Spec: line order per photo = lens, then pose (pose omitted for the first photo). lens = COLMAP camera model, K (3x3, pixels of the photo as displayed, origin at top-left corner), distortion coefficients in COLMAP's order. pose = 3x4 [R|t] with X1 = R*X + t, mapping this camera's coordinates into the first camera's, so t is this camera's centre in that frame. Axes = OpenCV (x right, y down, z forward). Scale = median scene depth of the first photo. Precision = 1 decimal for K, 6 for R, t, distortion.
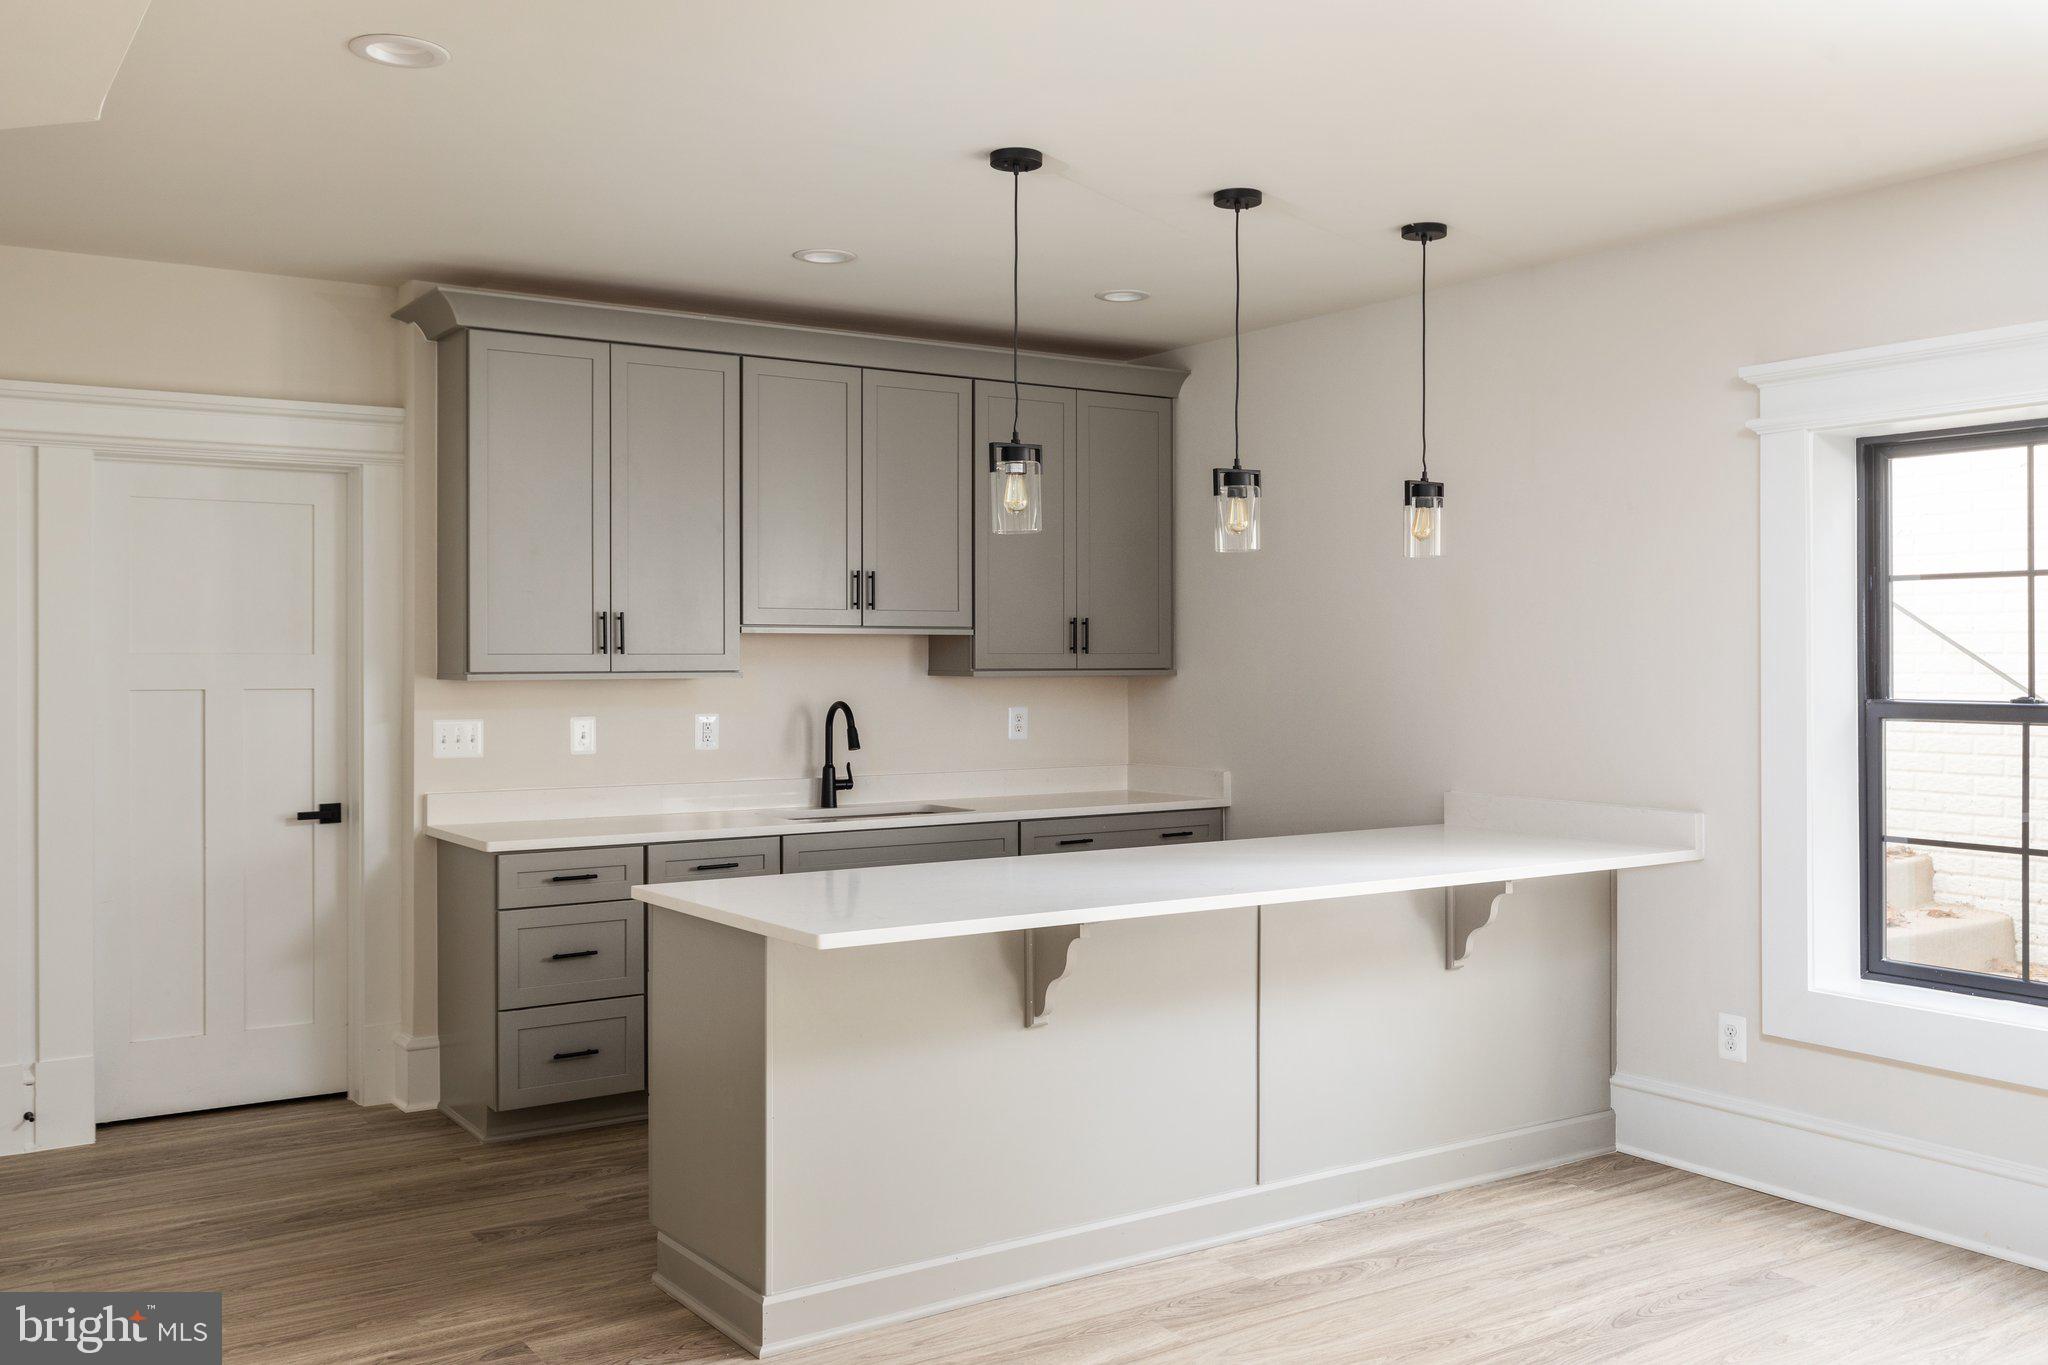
lens RADIAL K [[1816.5, 0, 1024.5], [0, 1816.5, 662.2], [0, 0, 1]] dist [0.011563, 0.007138]
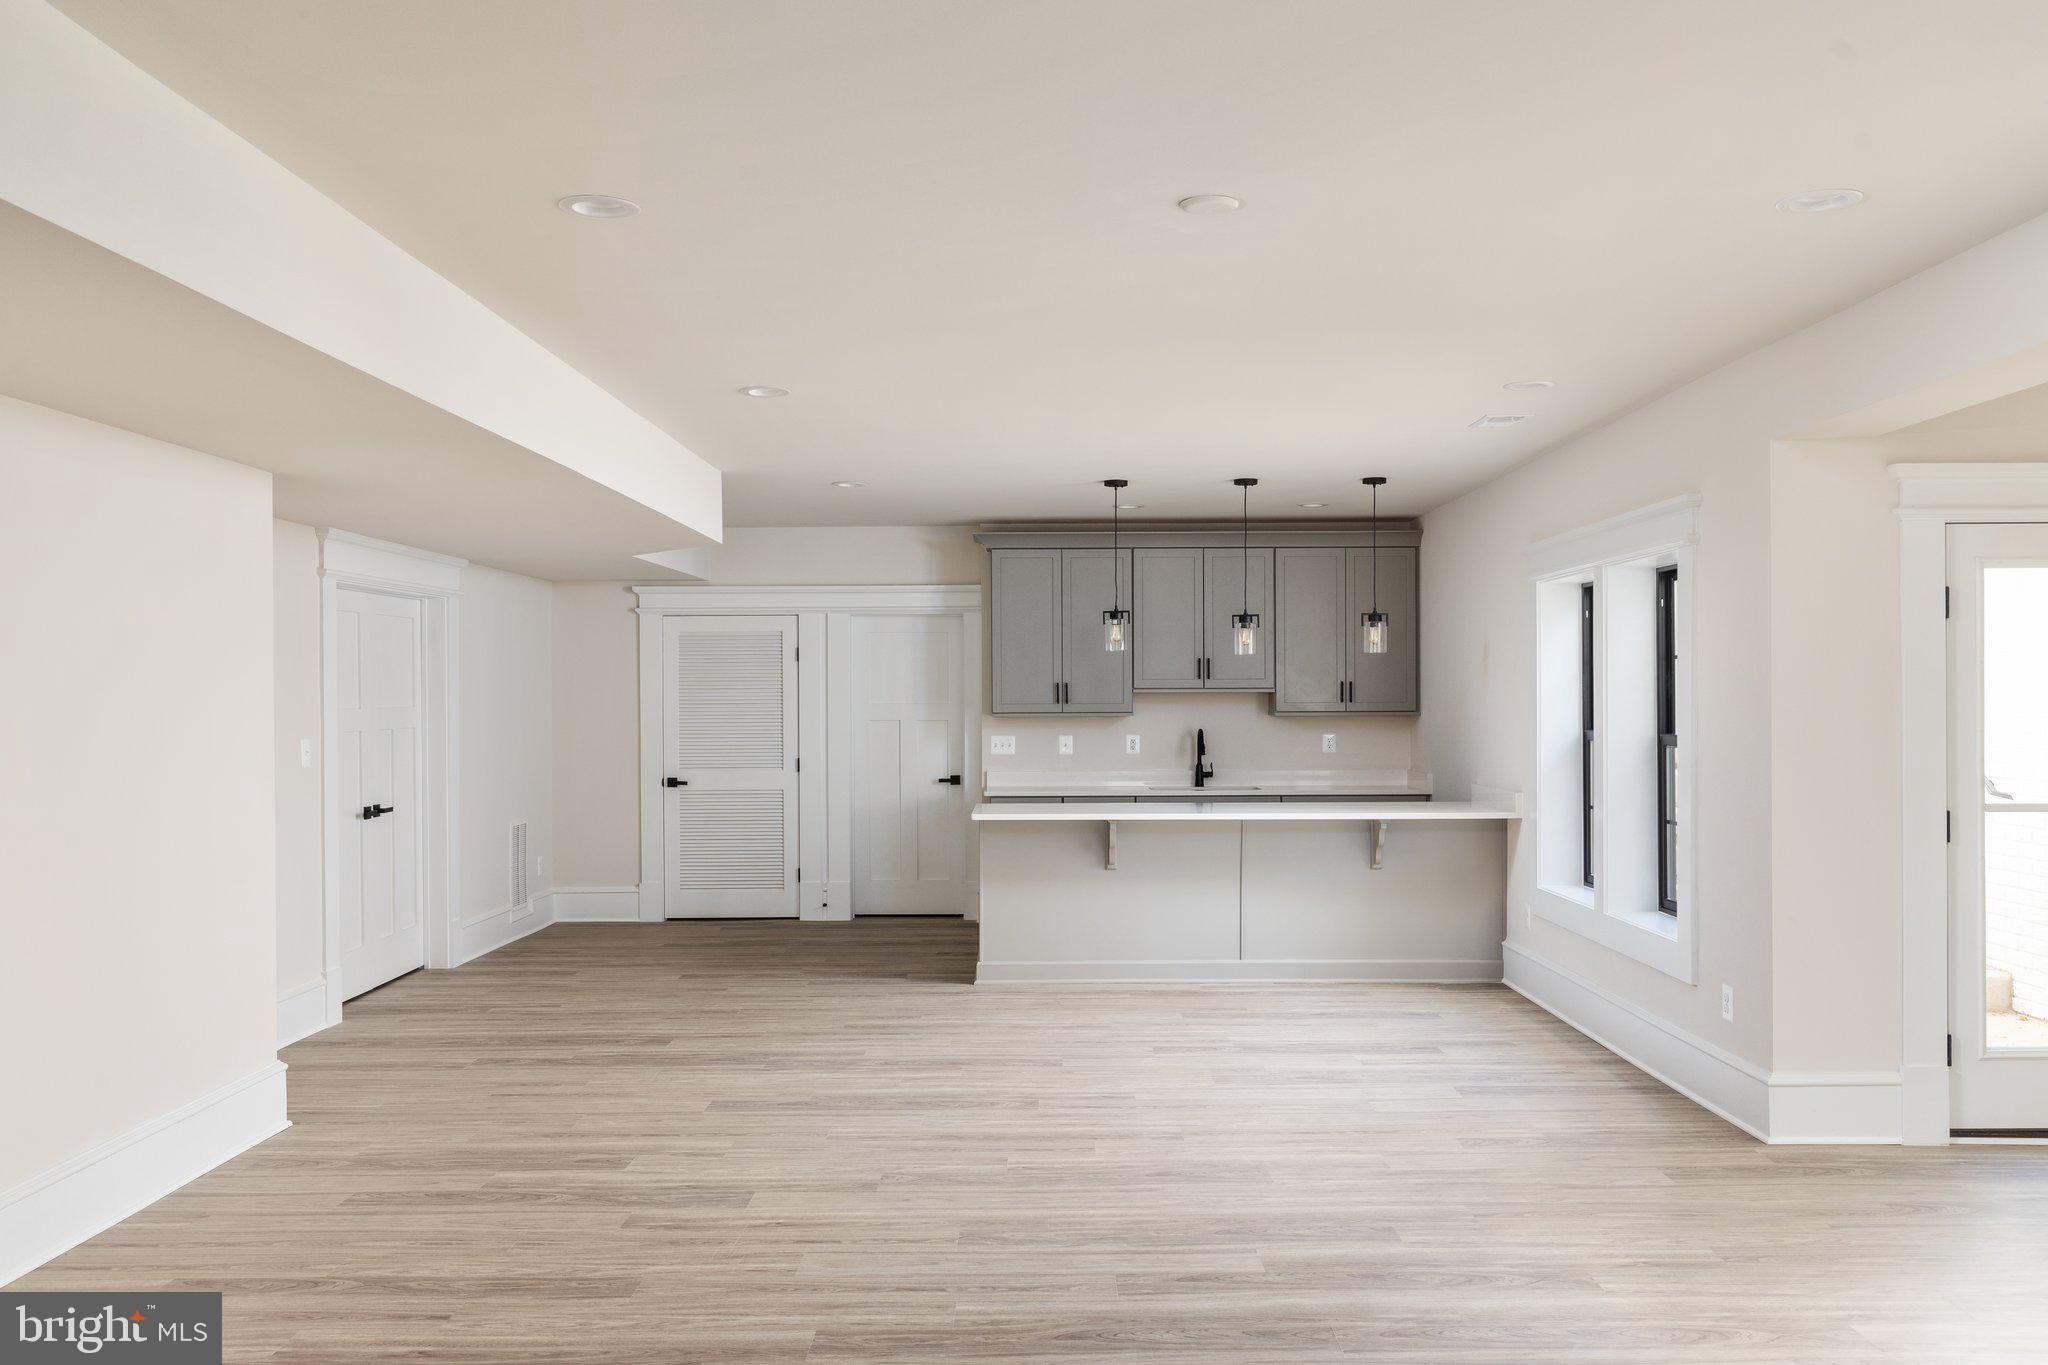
lens RADIAL K [[1775.2, 0, 1024.4], [0, 1775.2, 692.6], [0, 0, 1]] dist [-0.011399, -0.000526]
pose [[0.824799, -0.003641, -0.565415, 0.840220], [0.000417, 0.999983, -0.005832, -0.005095], [0.565426, 0.004575, 0.824786, -0.636549]]
